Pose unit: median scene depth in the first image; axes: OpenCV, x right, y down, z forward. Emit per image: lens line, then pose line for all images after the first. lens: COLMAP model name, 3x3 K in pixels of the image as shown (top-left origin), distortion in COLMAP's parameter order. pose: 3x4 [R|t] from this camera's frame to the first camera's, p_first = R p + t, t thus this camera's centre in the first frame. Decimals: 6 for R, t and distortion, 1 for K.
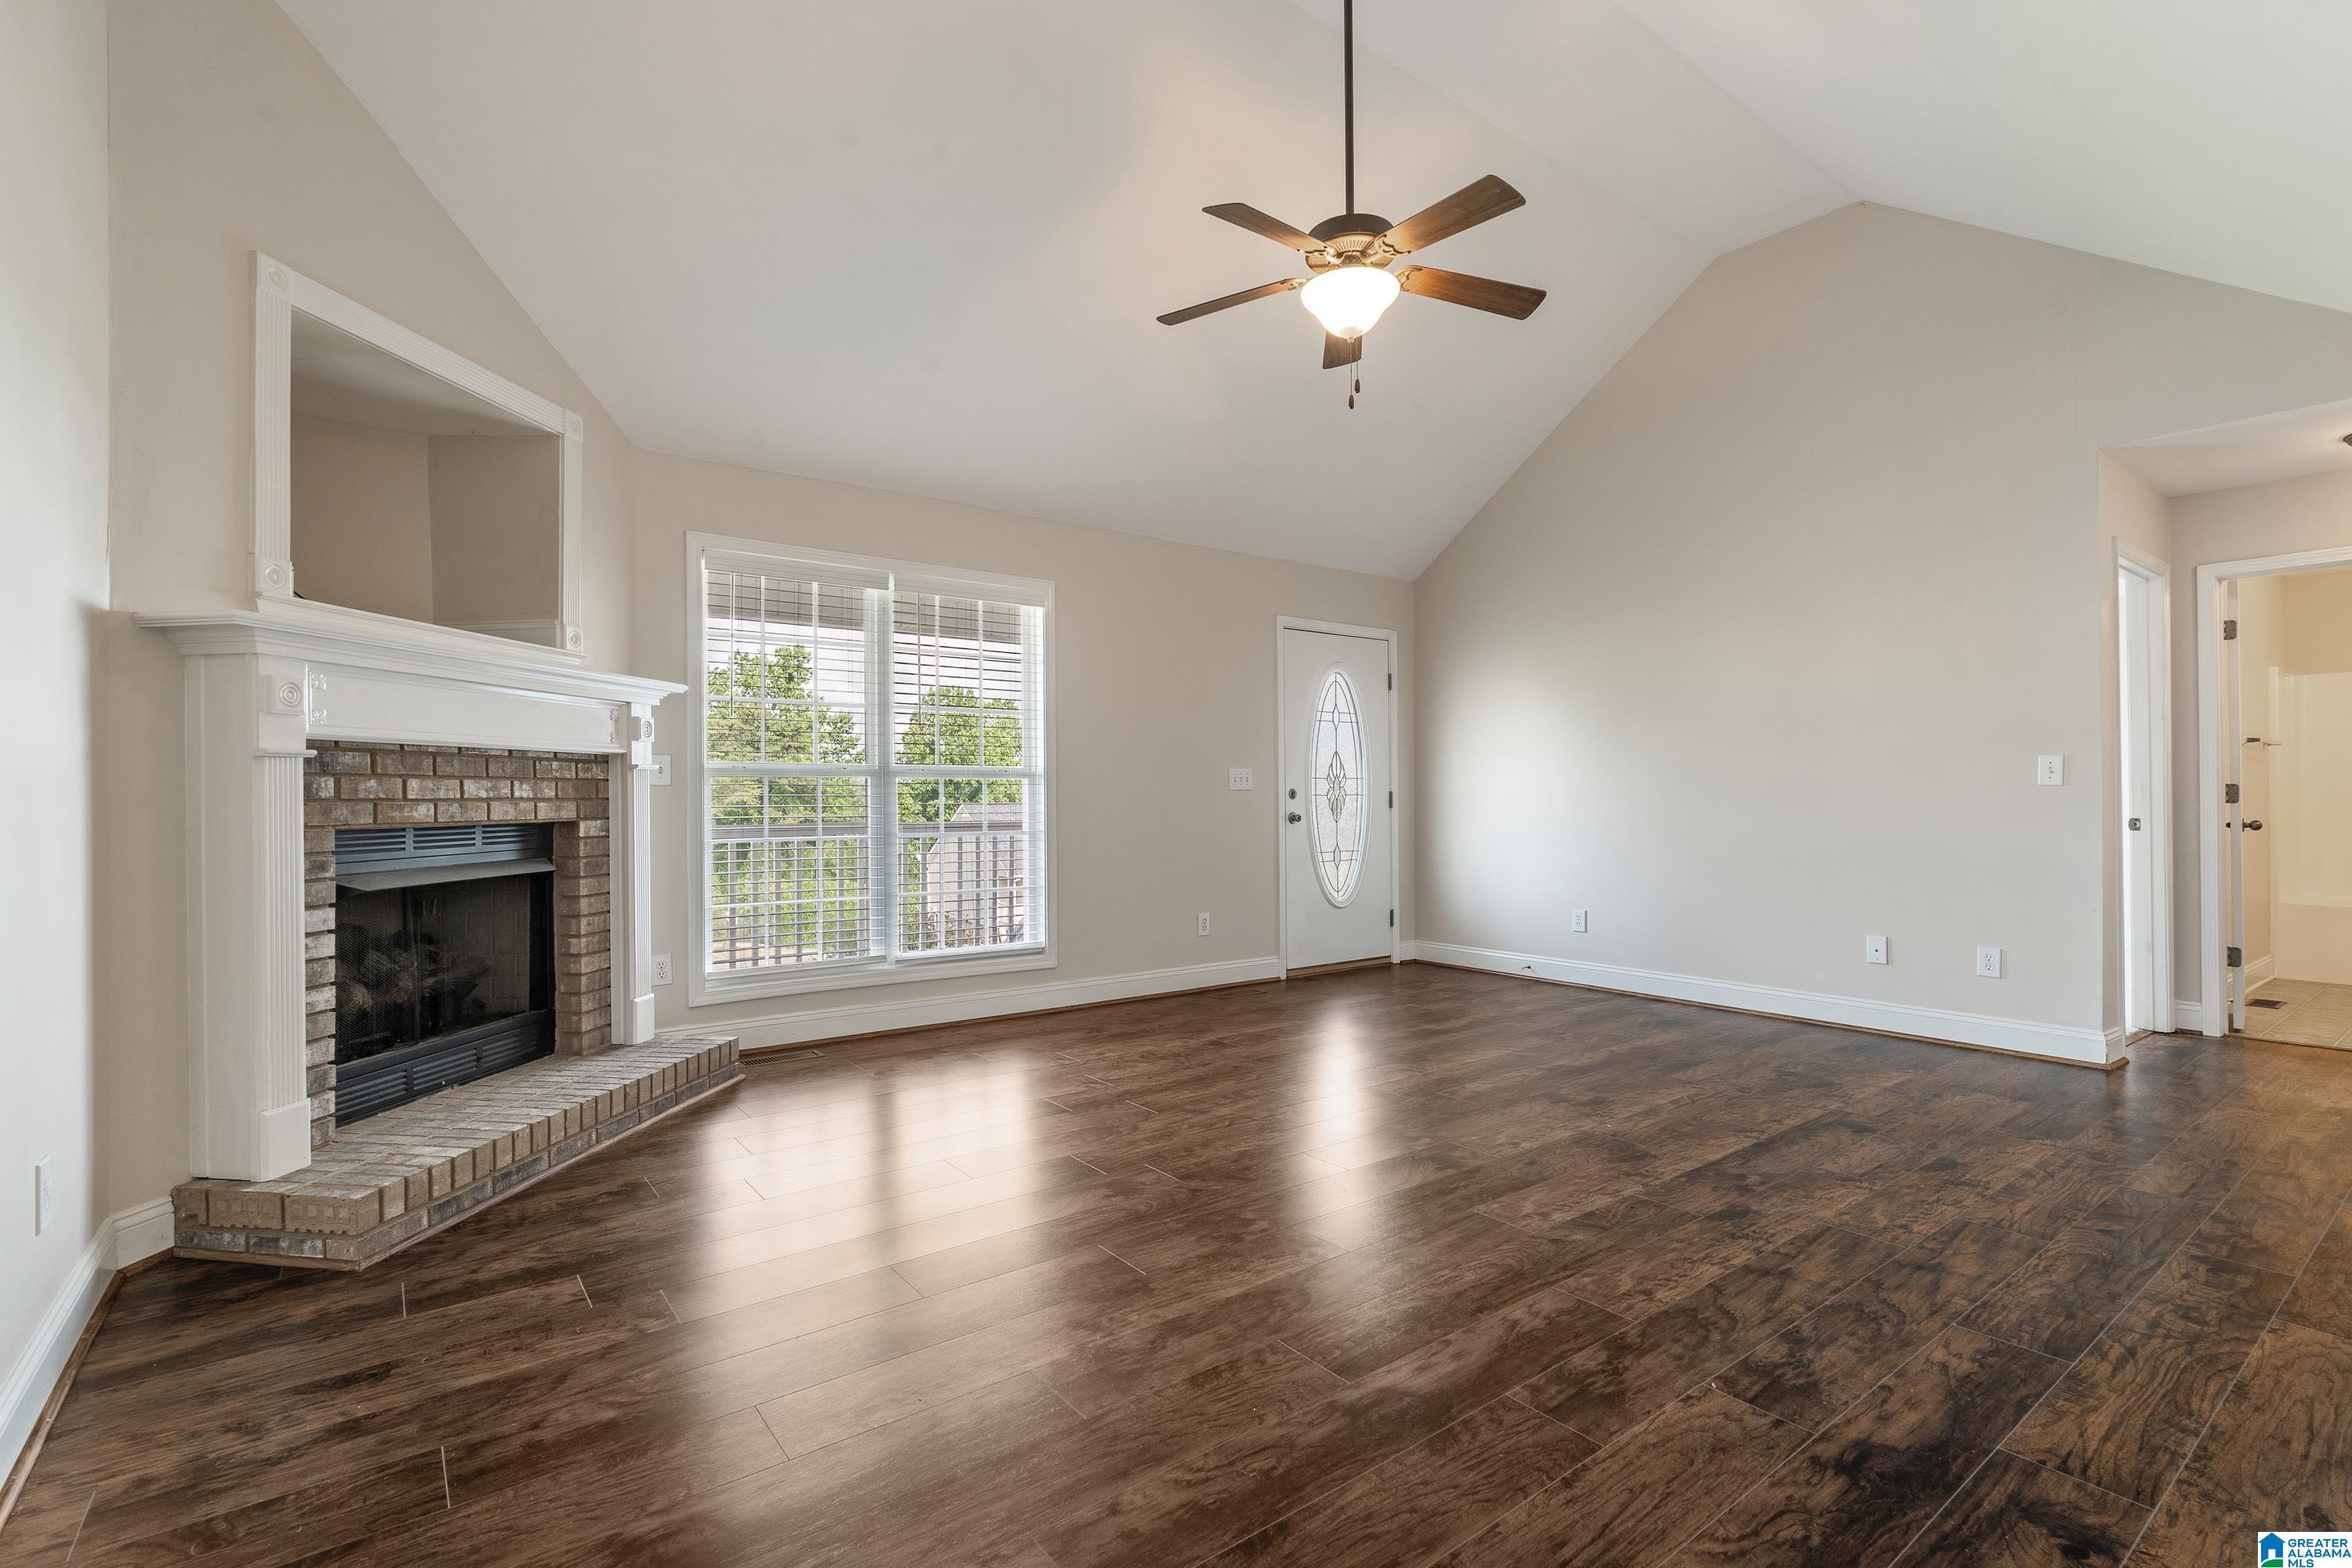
lens RADIAL K [[1066.0, 0, 1167.0], [0, 1066.0, 800.1], [0, 0, 1]] dist [-0.003853, 0.000400]
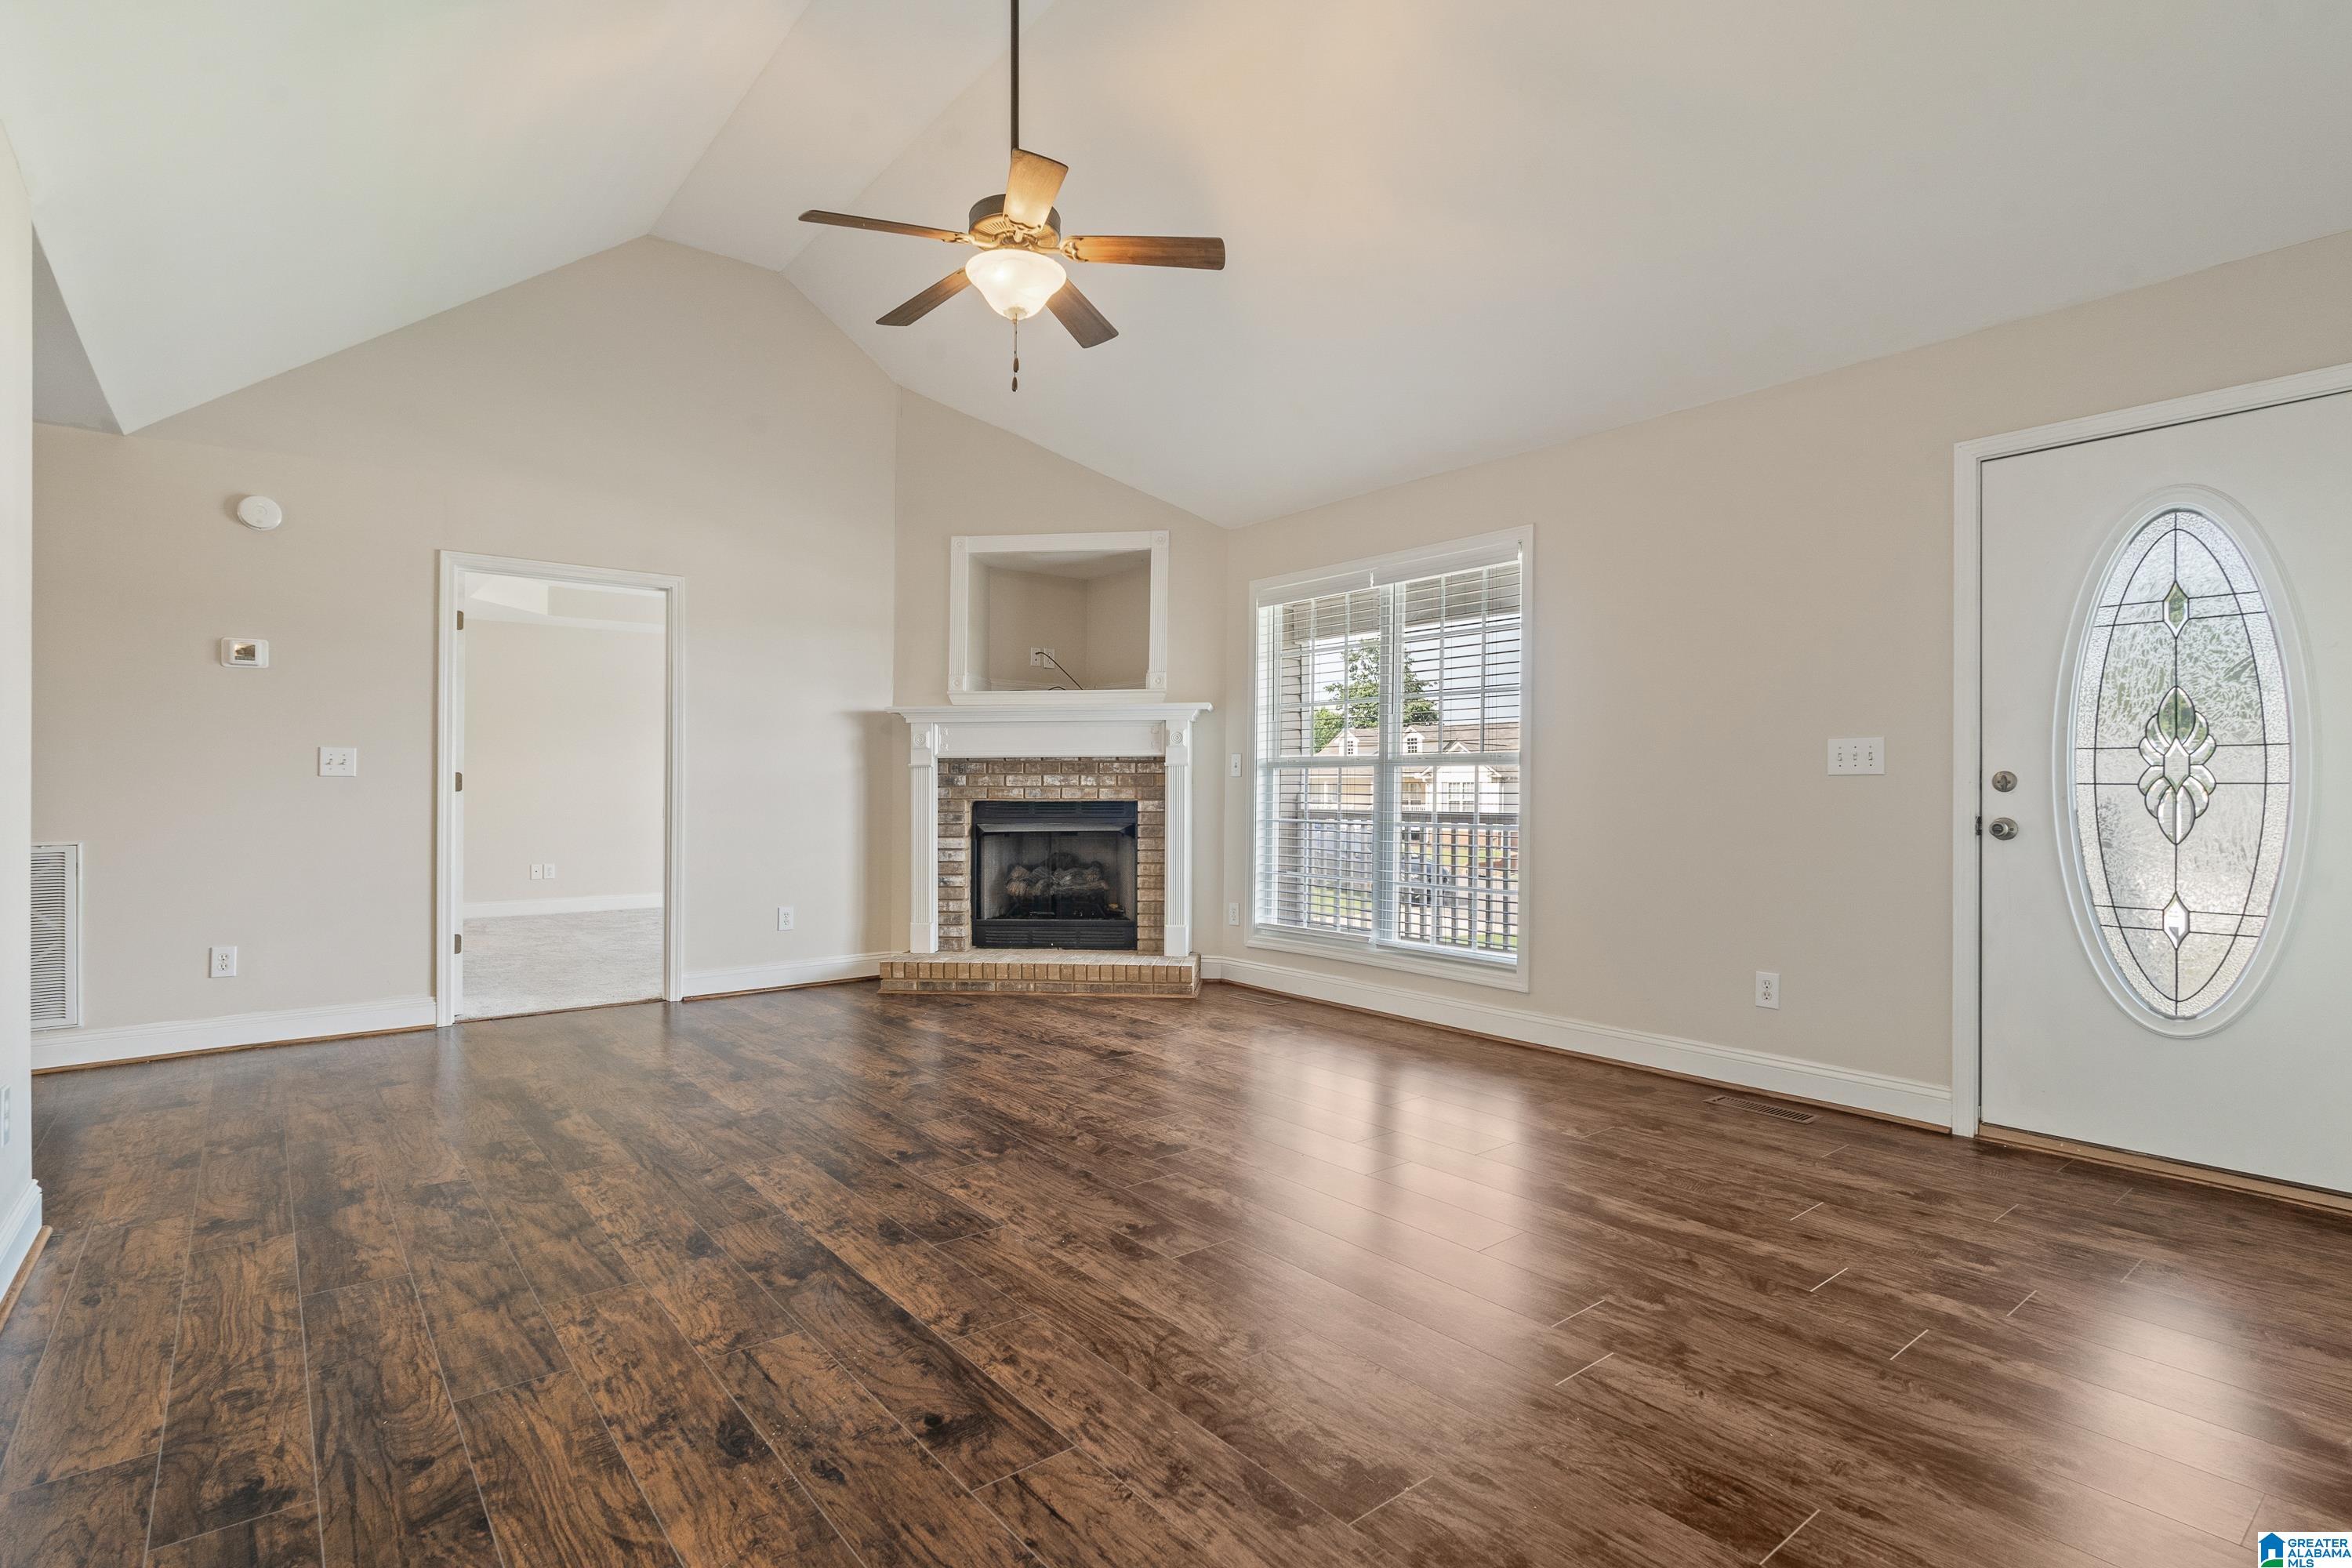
lens RADIAL K [[1155.0, 0, 1176.0], [0, 1155.0, 784.0], [0, 0, 1]] dist [-0.002817, -0.000589]
pose [[0.032771, 0.000111, -0.999463, 1.214840], [-0.004758, 0.999989, -0.000045, -0.005395], [0.999452, 0.004757, 0.032771, 1.090207]]
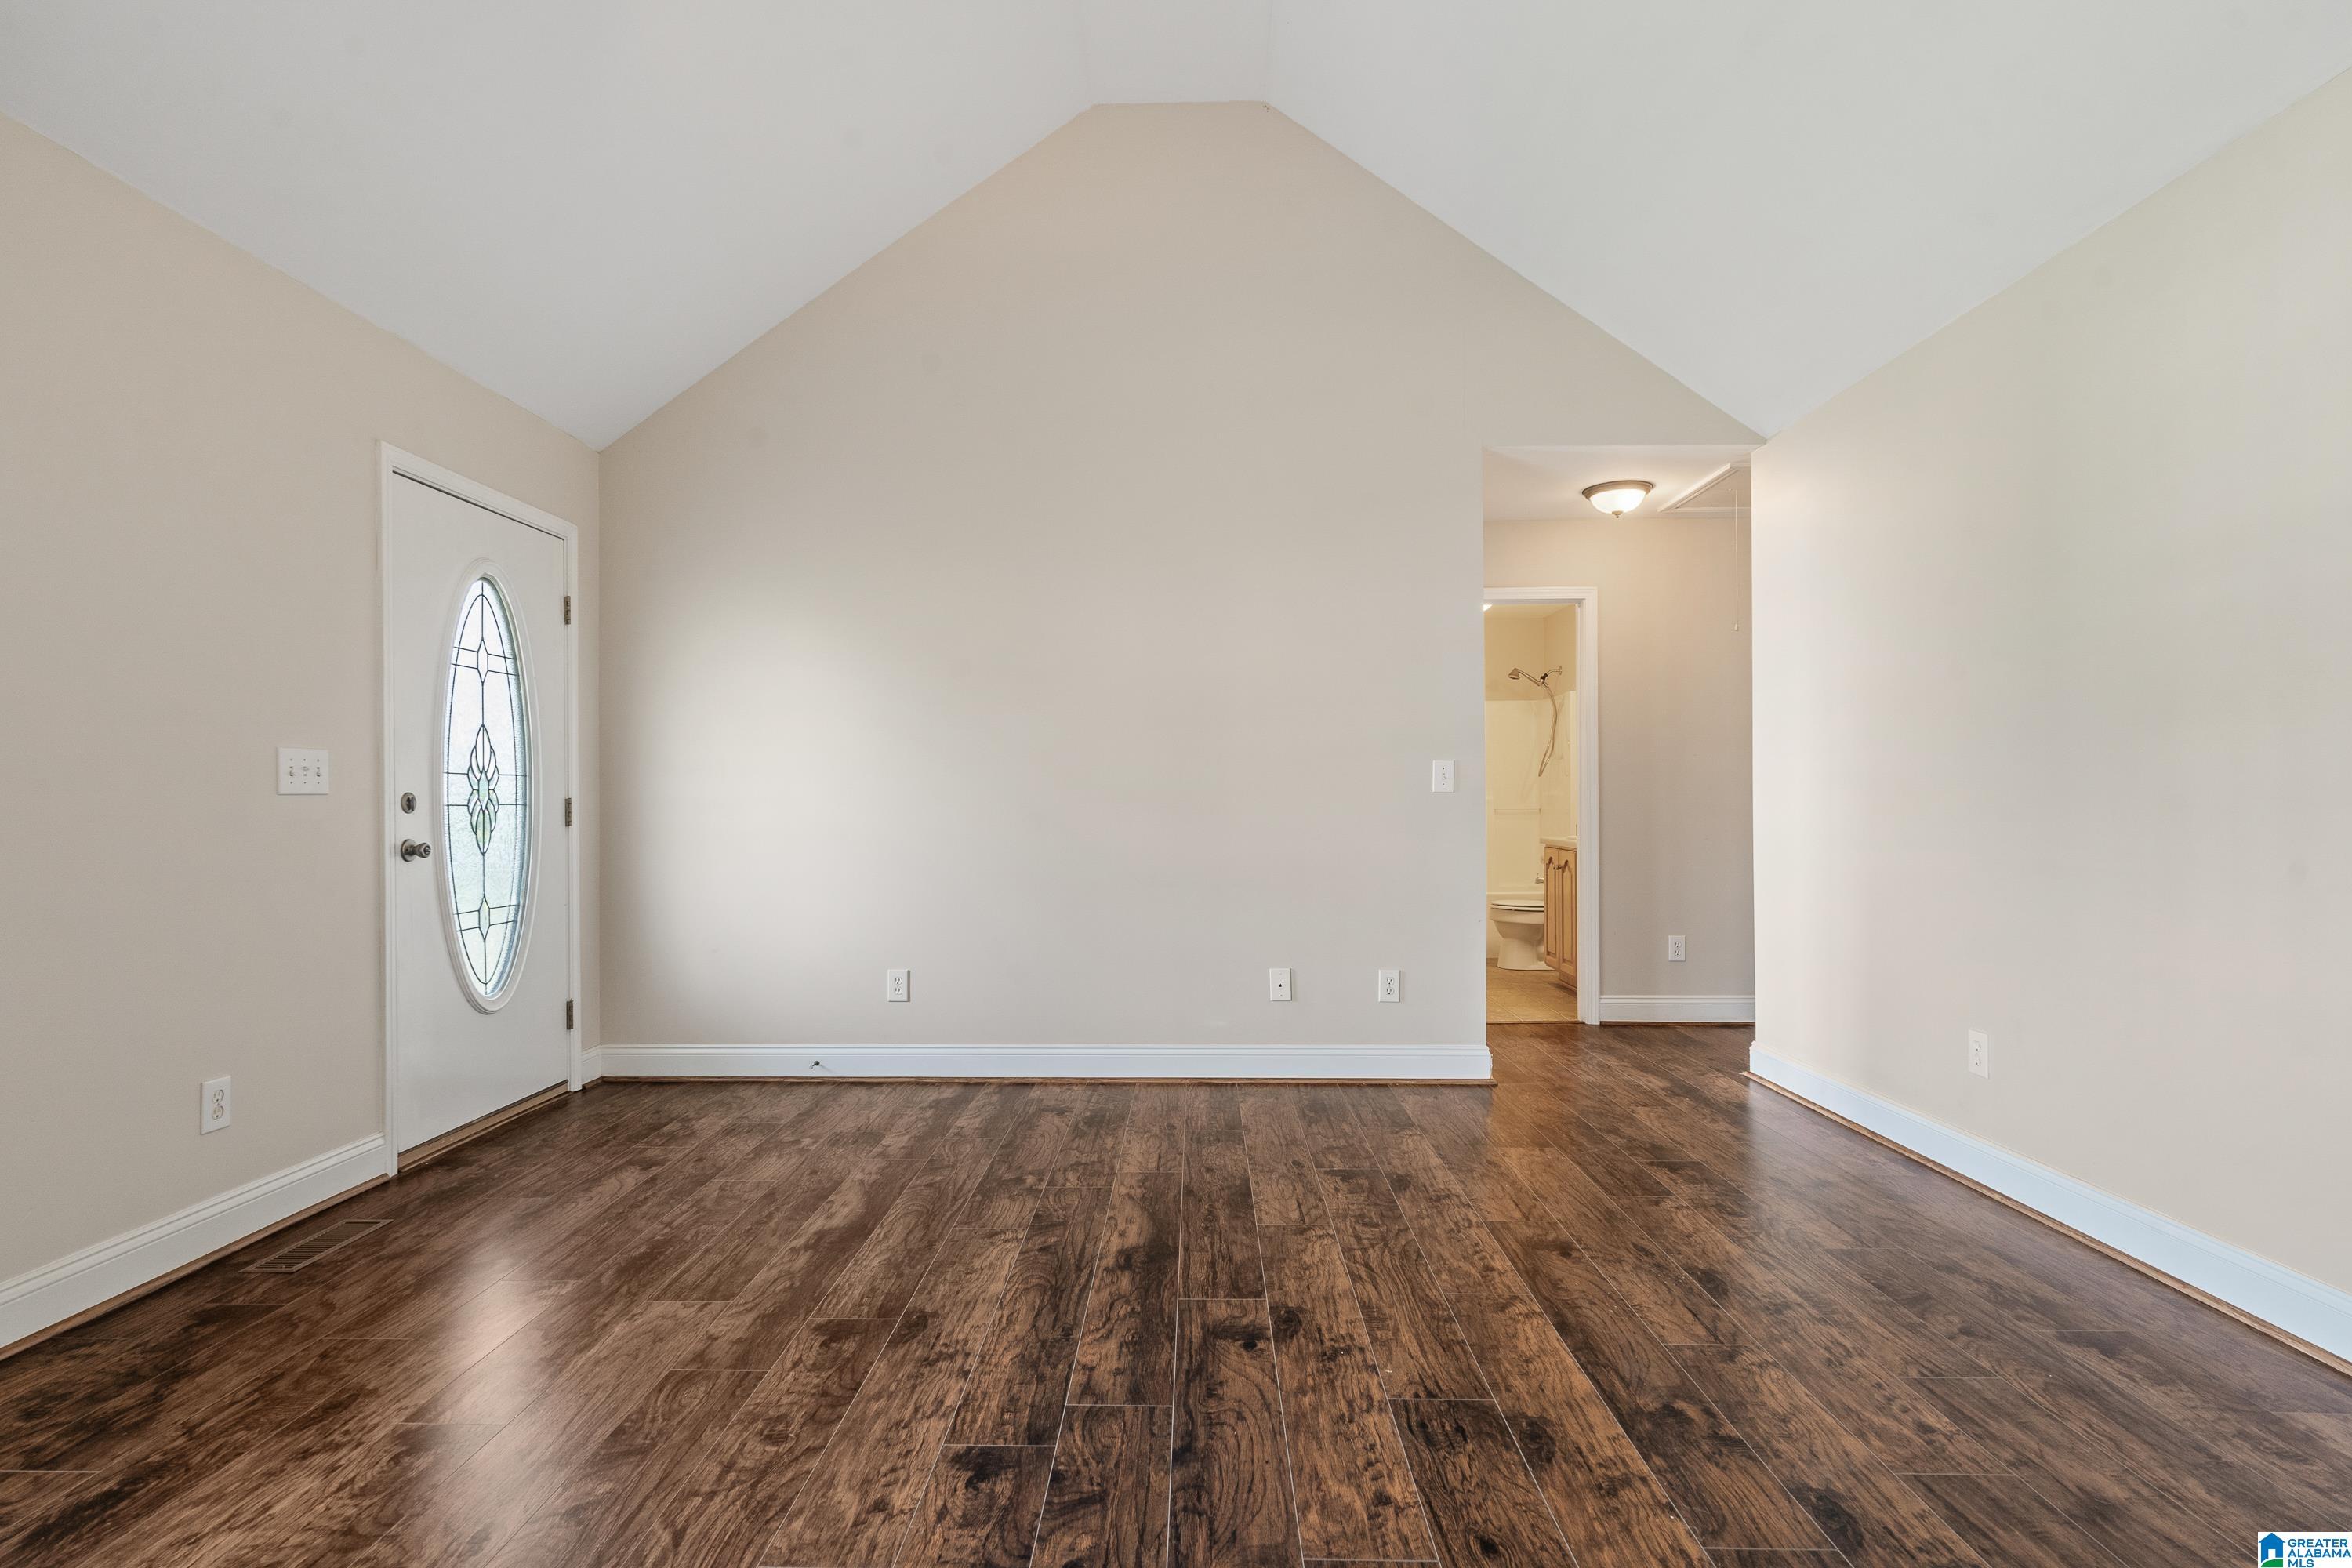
lens RADIAL K [[1150.1, 0, 1165.7], [0, 1150.1, 793.4], [0, 0, 1]] dist [-0.002438, 0.000068]
pose [[0.624177, 0.004604, 0.781269, -0.155042], [0.005433, 0.999933, -0.010233, -0.004847], [-0.781264, 0.010632, 0.624110, 0.706291]]
